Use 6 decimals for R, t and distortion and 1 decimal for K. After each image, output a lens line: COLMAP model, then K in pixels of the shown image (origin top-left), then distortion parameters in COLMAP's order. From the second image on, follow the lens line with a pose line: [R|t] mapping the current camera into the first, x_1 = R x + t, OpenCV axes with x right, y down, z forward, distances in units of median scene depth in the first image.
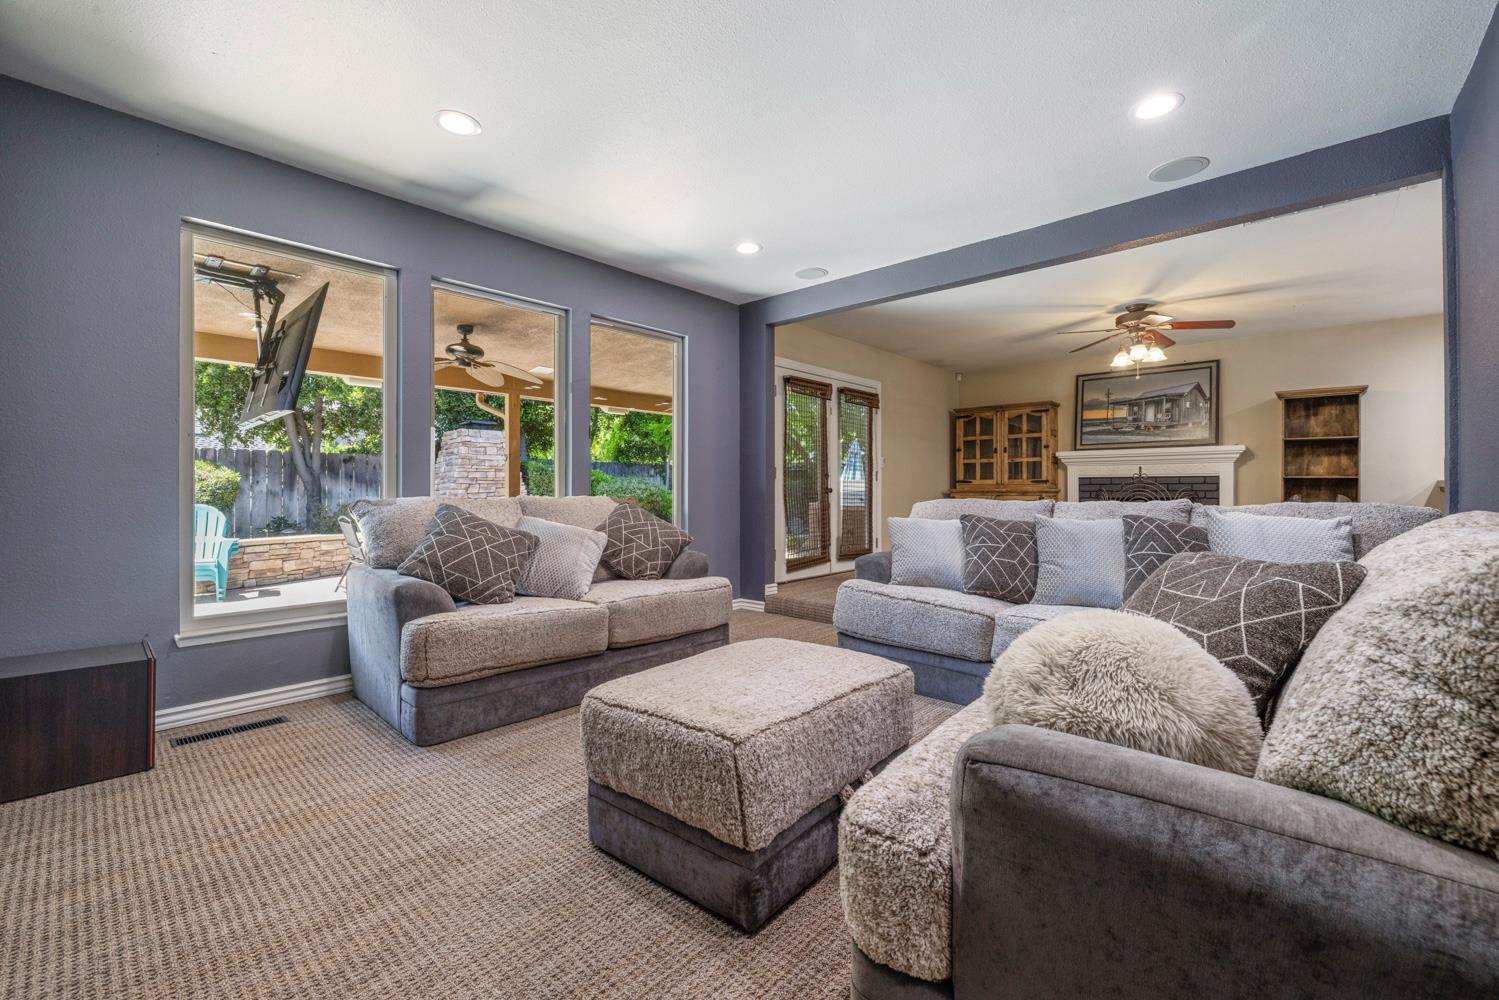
lens RADIAL K [[628.6, 0, 738.7], [0, 628.6, 492.0], [0, 0, 1]] dist [-0.001947, 0.000795]
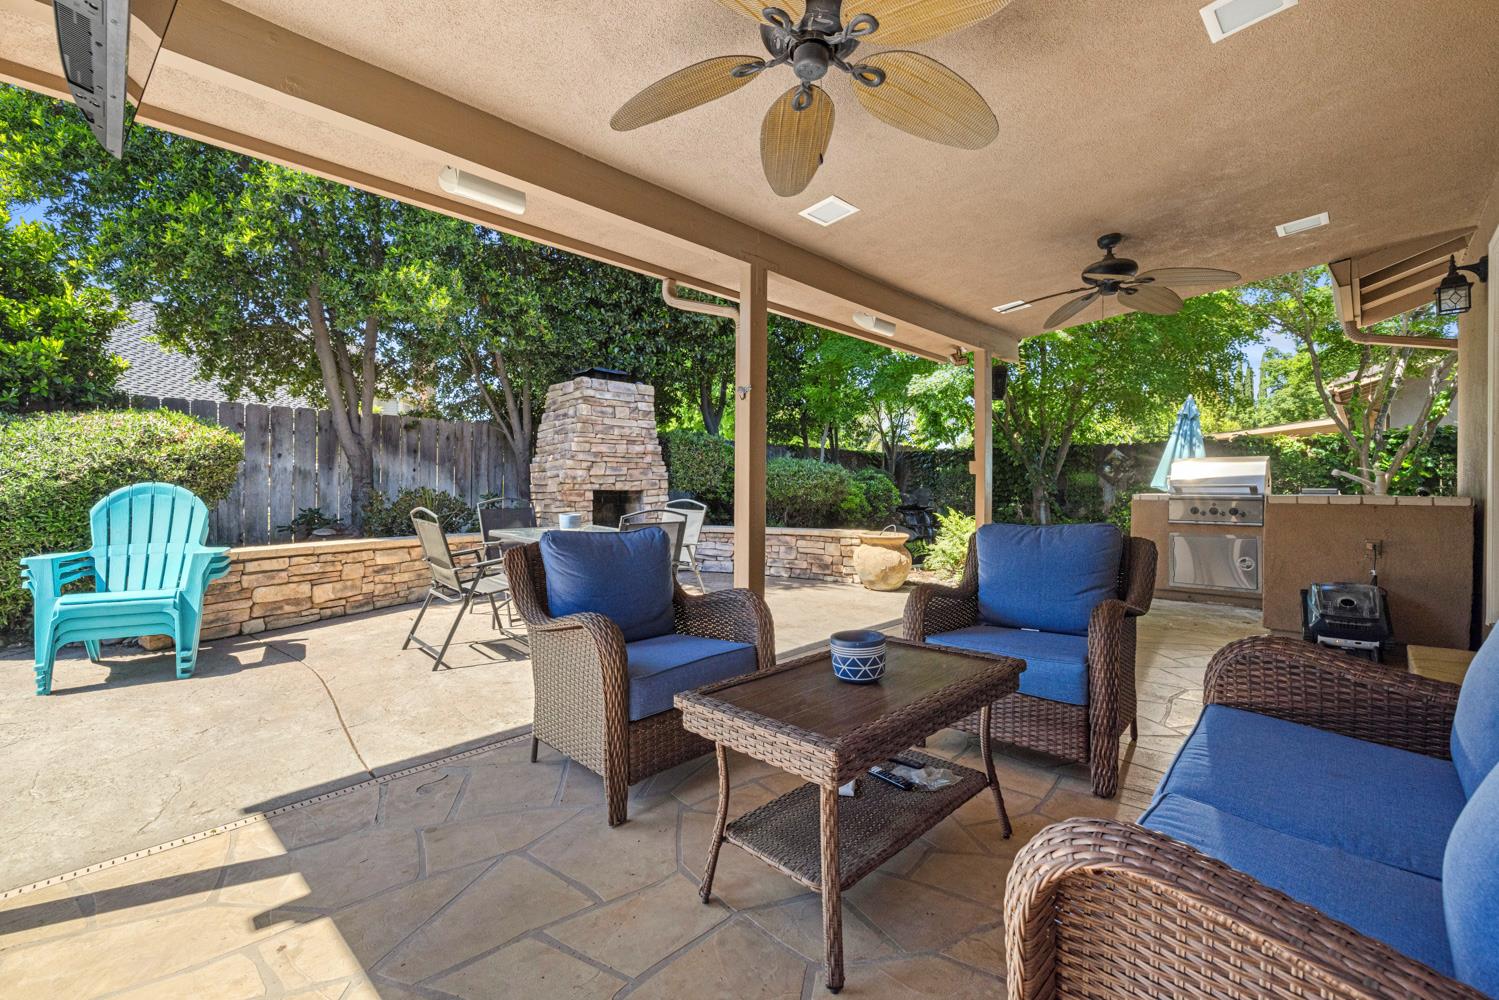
lens RADIAL K [[628.6, 0, 738.9], [0, 628.6, 490.2], [0, 0, 1]] dist [-0.001947, 0.000795]
pose [[0.998788, 0.007507, -0.048652, -0.258800], [-0.007475, 0.999972, 0.000834, 0.016488], [0.048657, -0.000470, 0.998815, 0.373484]]
